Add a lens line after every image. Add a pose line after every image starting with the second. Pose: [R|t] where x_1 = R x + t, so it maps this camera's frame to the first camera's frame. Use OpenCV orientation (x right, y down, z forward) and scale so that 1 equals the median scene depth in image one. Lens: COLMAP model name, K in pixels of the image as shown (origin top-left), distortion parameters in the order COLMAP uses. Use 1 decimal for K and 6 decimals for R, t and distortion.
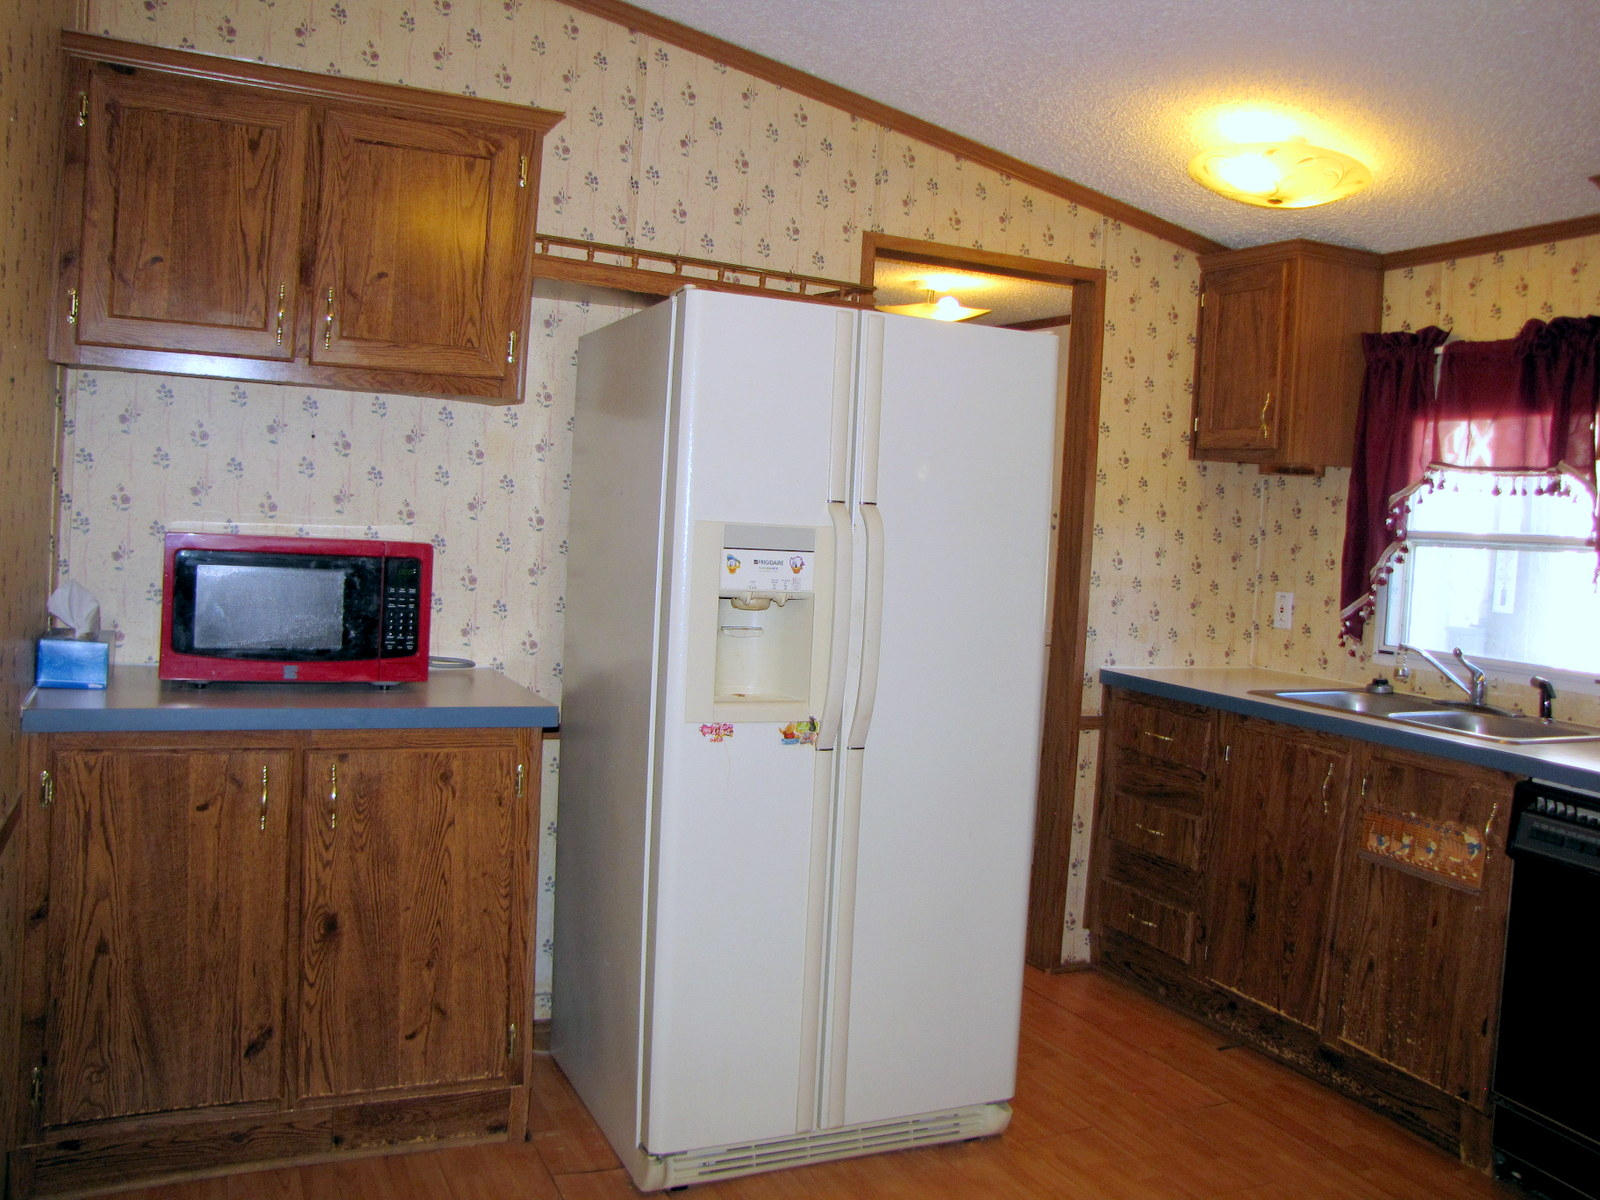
lens RADIAL K [[1370.0, 0, 805.8], [0, 1370.0, 529.3], [0, 0, 1]] dist [-0.167681, 0.198798]
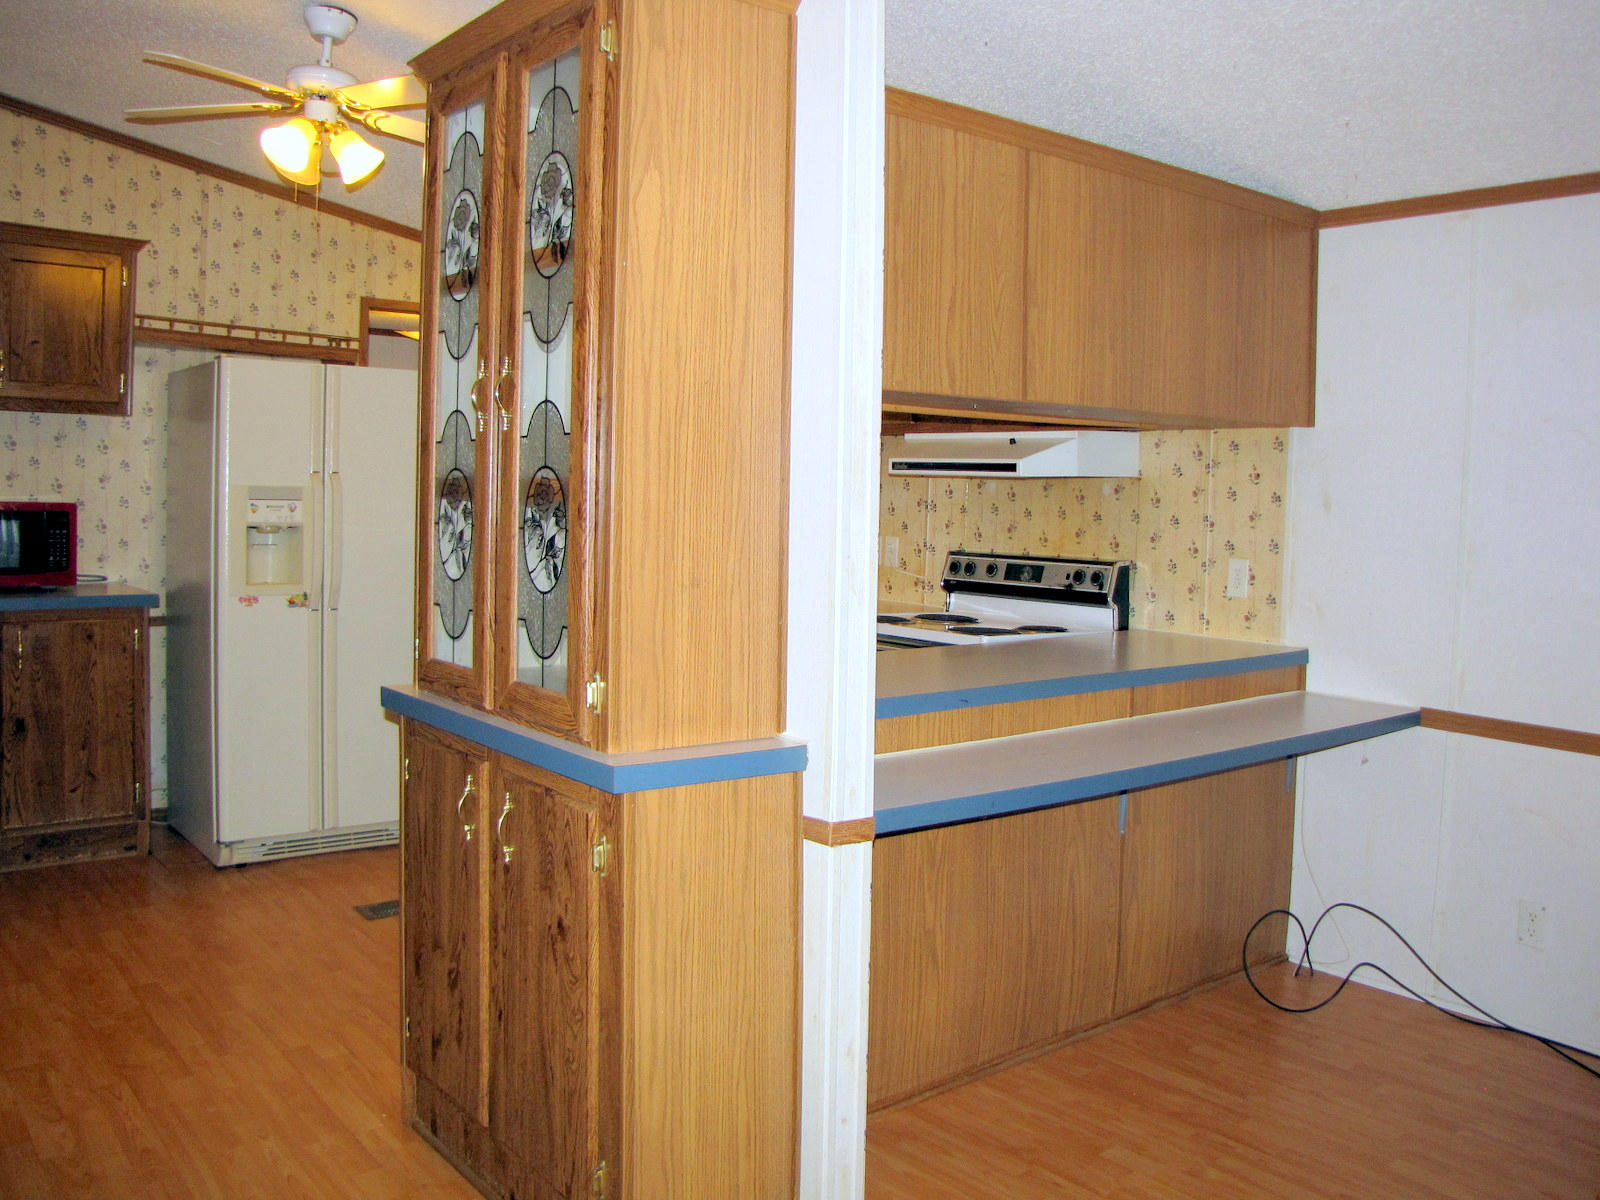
lens RADIAL K [[1370.0, 0, 805.8], [0, 1370.0, 529.3], [0, 0, 1]] dist [-0.167681, 0.198798]
pose [[0.970787, -0.034568, 0.237440, 0.213152], [0.027286, 0.999053, 0.033888, 0.011970], [-0.238387, -0.026420, 0.970811, -0.819432]]
